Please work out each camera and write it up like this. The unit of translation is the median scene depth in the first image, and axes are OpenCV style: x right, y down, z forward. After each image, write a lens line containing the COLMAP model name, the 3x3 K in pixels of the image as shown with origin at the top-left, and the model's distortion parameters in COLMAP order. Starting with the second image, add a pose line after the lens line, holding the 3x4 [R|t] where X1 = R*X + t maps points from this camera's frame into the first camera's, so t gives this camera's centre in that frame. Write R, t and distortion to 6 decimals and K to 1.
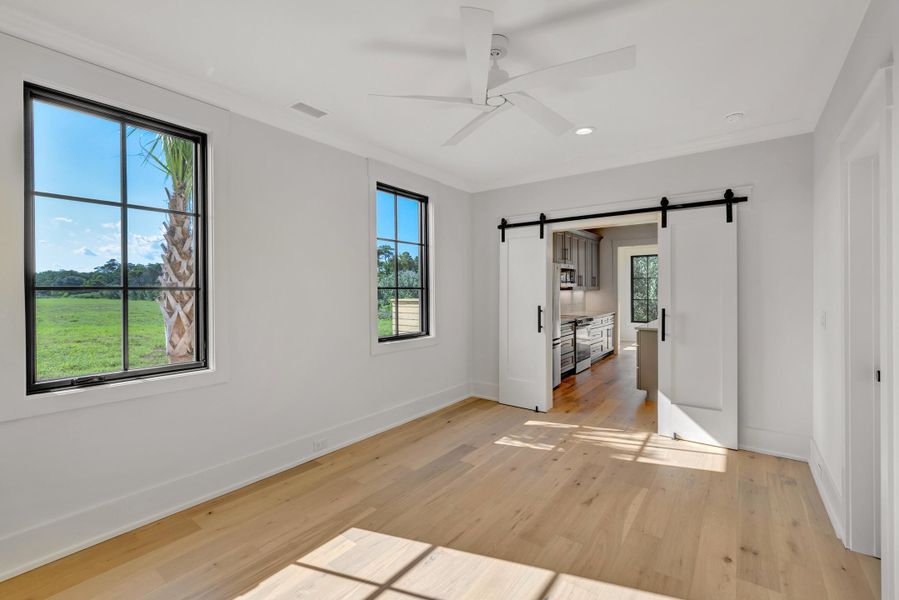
lens RADIAL K [[394.2, 0, 453.3], [0, 394.2, 285.6], [0, 0, 1]] dist [0.001226, 0.000542]
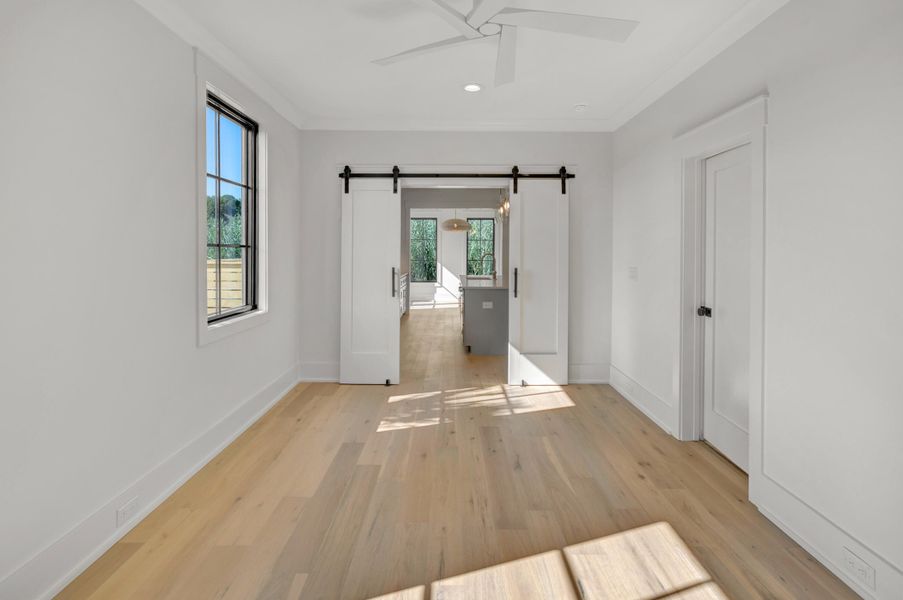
lens RADIAL K [[410.0, 0, 453.6], [0, 410.0, 243.6], [0, 0, 1]] dist [-0.002629, -0.000076]
pose [[0.798442, 0.017453, 0.601818, -0.284686], [-0.012429, 0.999845, -0.012507, 0.007968], [-0.601943, 0.002507, 0.798535, 0.197318]]
